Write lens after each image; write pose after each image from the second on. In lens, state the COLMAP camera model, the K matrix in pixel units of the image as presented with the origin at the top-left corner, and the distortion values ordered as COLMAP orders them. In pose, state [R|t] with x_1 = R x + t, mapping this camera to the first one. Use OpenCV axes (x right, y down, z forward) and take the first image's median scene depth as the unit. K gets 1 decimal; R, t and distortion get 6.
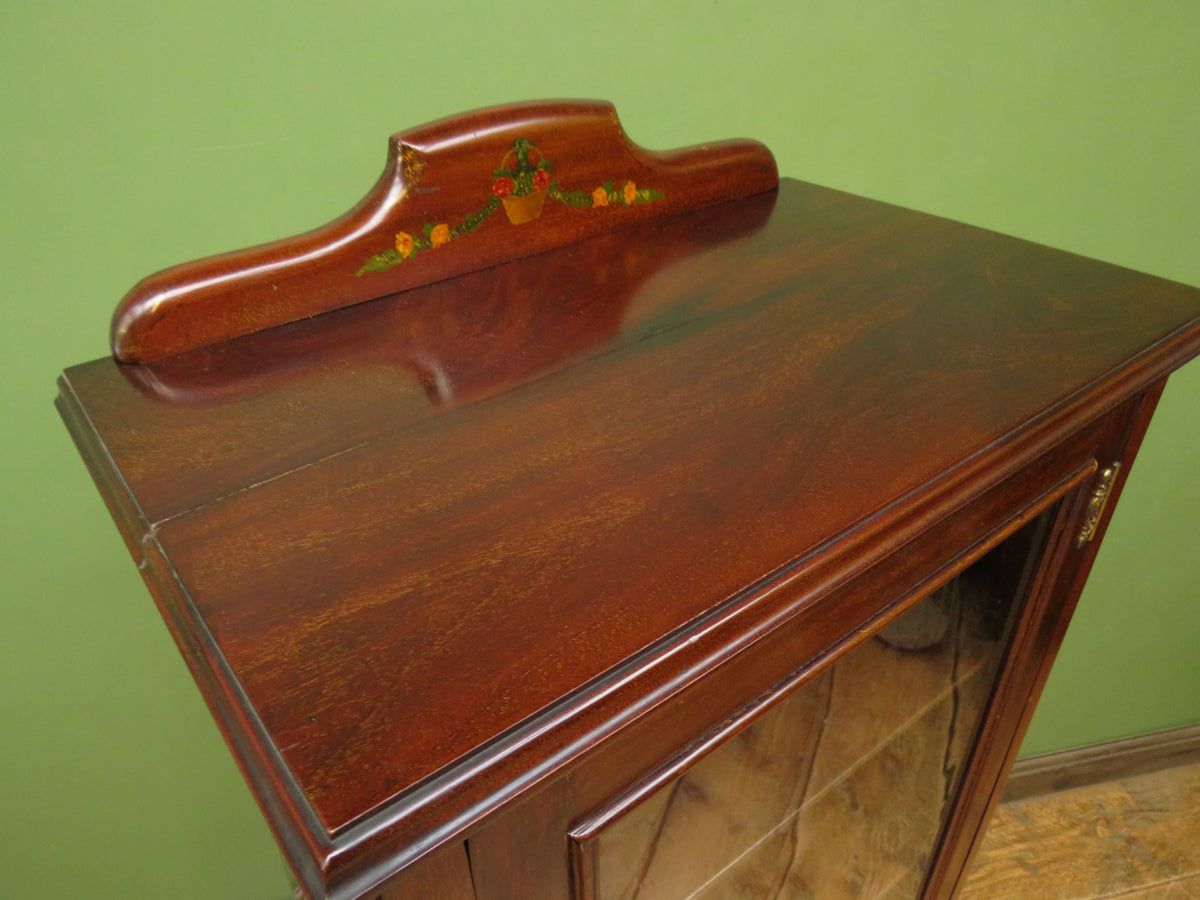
lens RADIAL K [[857.9, 0, 593.3], [0, 857.9, 460.3], [0, 0, 1]] dist [-0.016984, -0.002614]
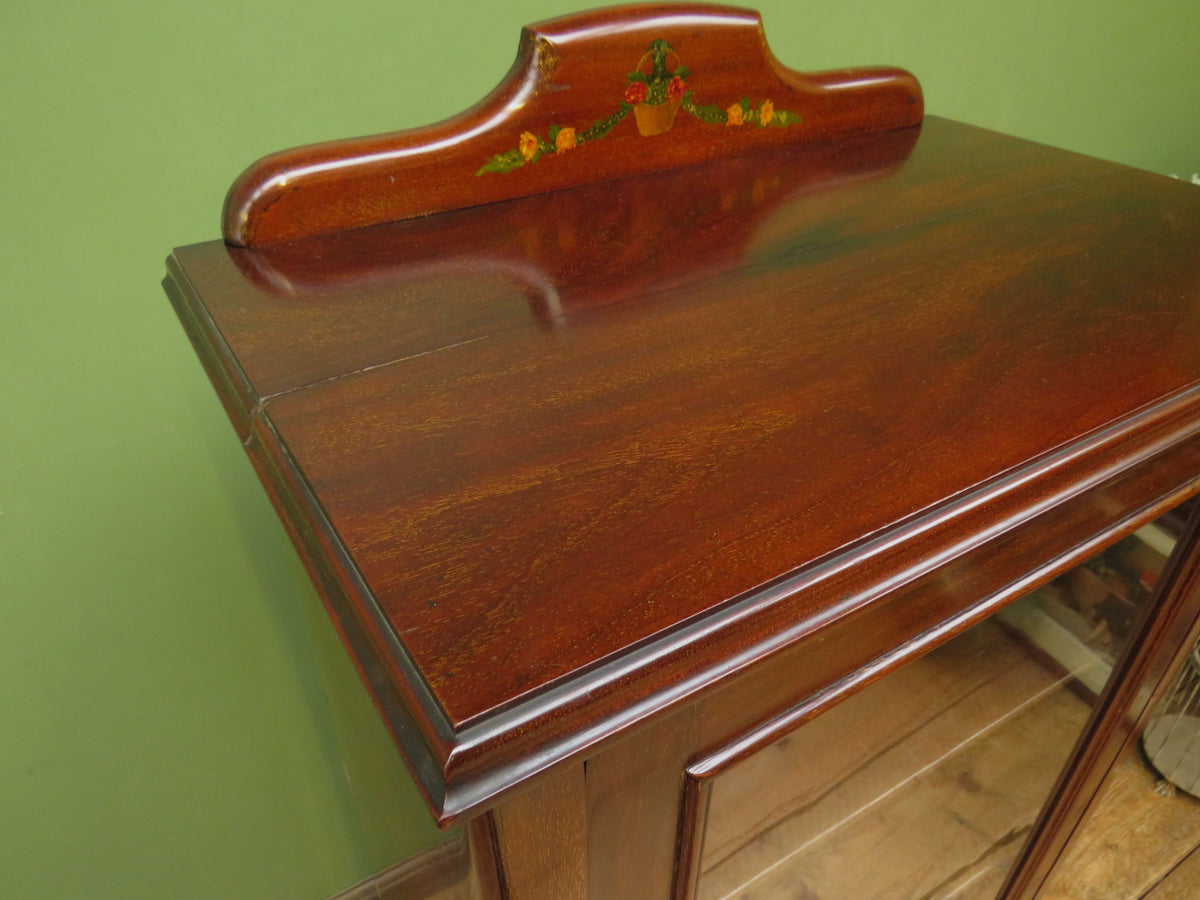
lens RADIAL K [[857.9, 0, 592.9], [0, 857.9, 458.4], [0, 0, 1]] dist [-0.016984, -0.002614]
pose [[0.993834, 0.081735, -0.074925, -0.050742], [-0.079392, 0.996272, 0.033741, 0.050519], [0.077403, -0.027584, 0.996618, 0.059405]]
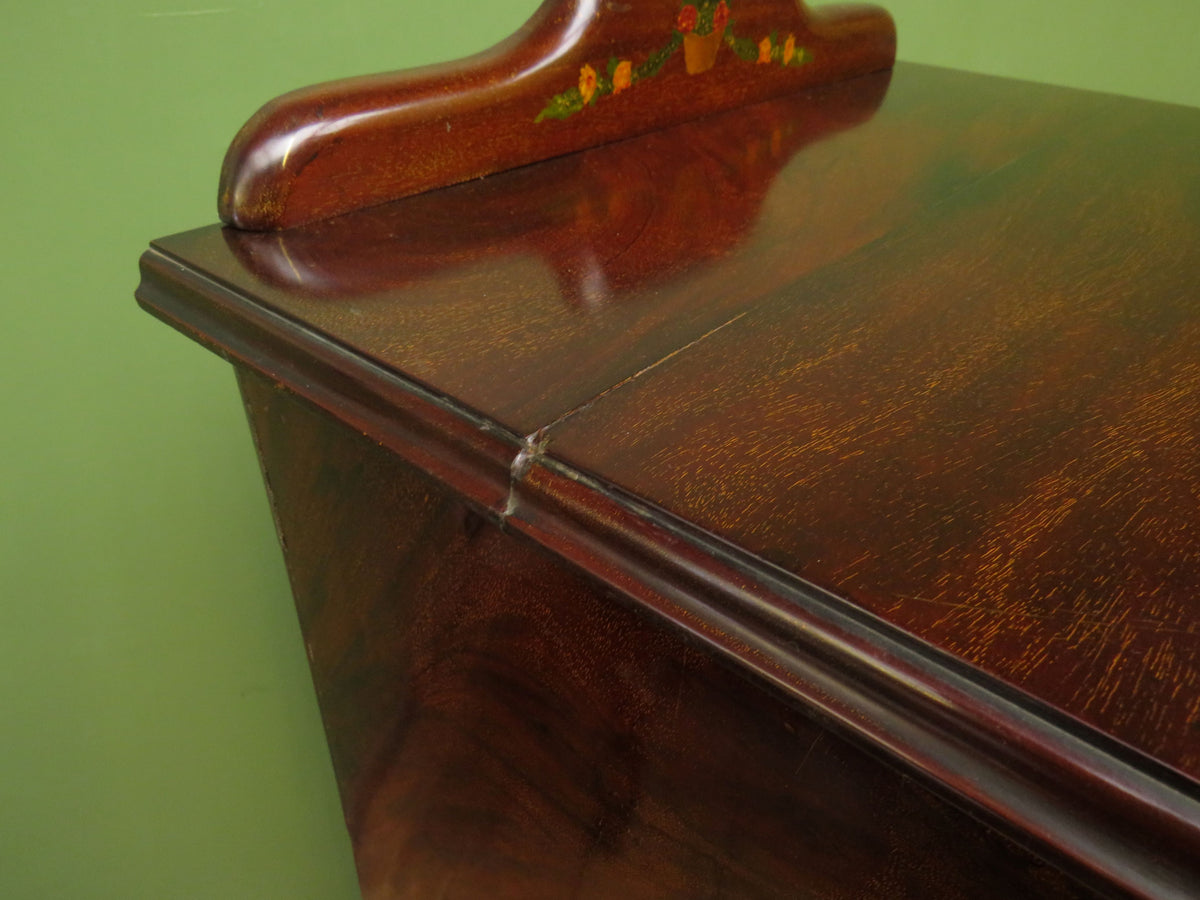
lens RADIAL K [[857.9, 0, 575.8], [0, 857.9, 462.5], [0, 0, 1]] dist [-0.016984, -0.002614]
pose [[0.982537, -0.058631, 0.176591, -0.369812], [0.053687, 0.998024, 0.032650, 0.047619], [-0.178156, -0.022599, 0.983743, 0.263311]]
